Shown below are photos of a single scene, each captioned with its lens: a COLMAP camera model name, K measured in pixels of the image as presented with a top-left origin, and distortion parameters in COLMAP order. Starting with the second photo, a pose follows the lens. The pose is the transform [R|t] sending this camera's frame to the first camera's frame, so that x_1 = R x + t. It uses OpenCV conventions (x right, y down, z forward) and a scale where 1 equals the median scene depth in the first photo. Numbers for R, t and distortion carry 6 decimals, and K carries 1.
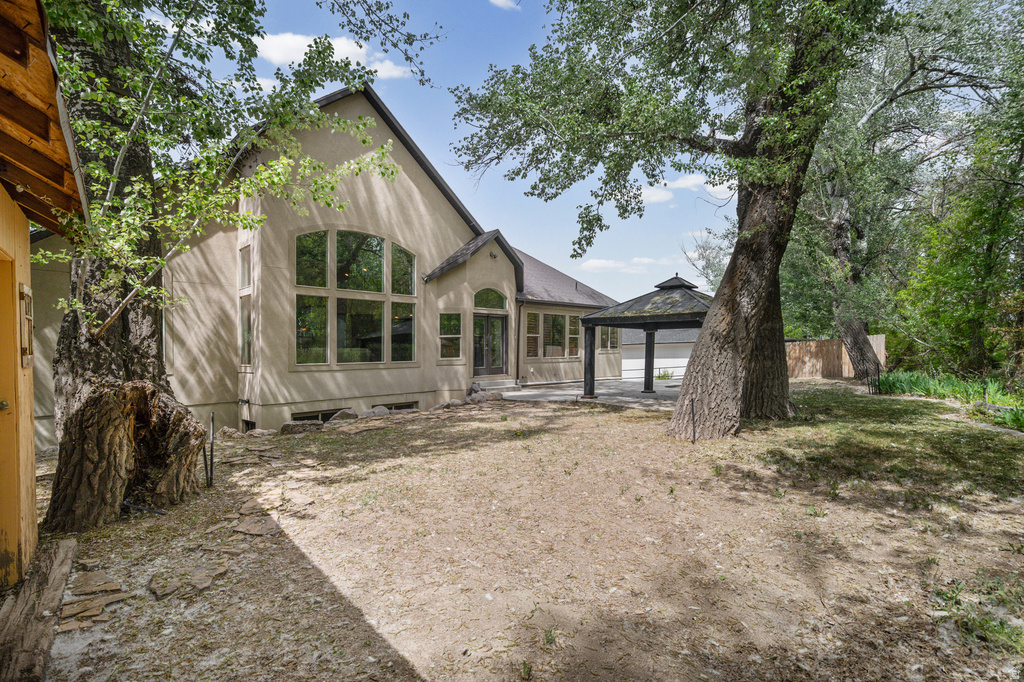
lens RADIAL K [[473.1, 0, 512.0], [0, 473.1, 341.0], [0, 0, 1]] dist [-0.000029, -0.000013]
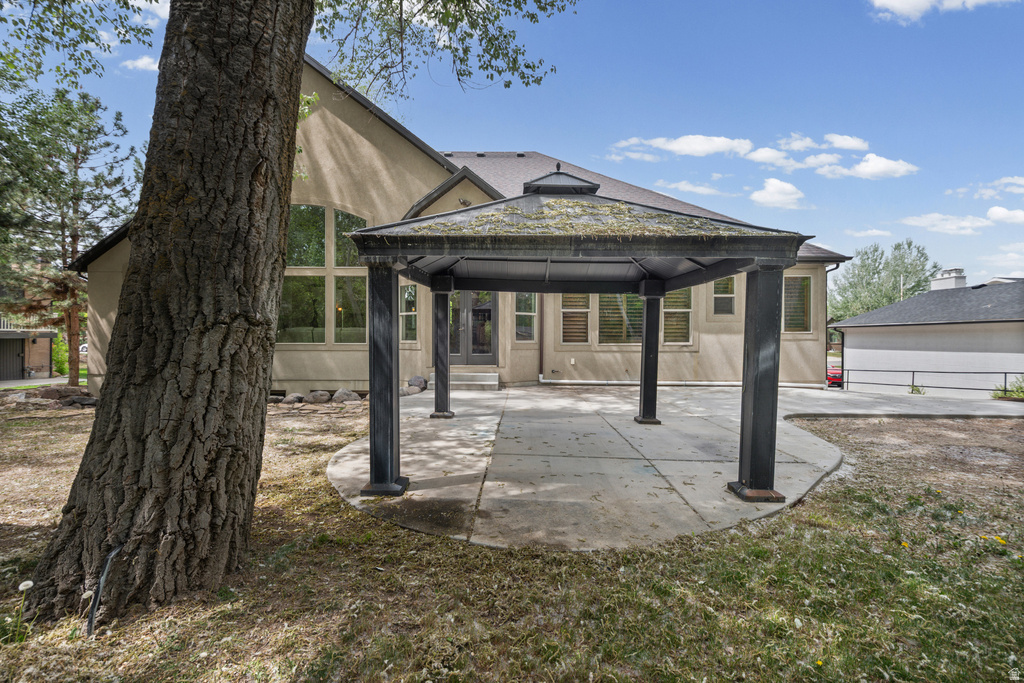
lens RADIAL K [[473.1, 0, 512.0], [0, 473.1, 341.5], [0, 0, 1]] dist [-0.000029, -0.000013]
pose [[0.693082, 0.026096, -0.720386, 0.583140], [0.005823, 0.999109, 0.041795, 0.004821], [0.720835, -0.033162, 0.692313, 0.584066]]
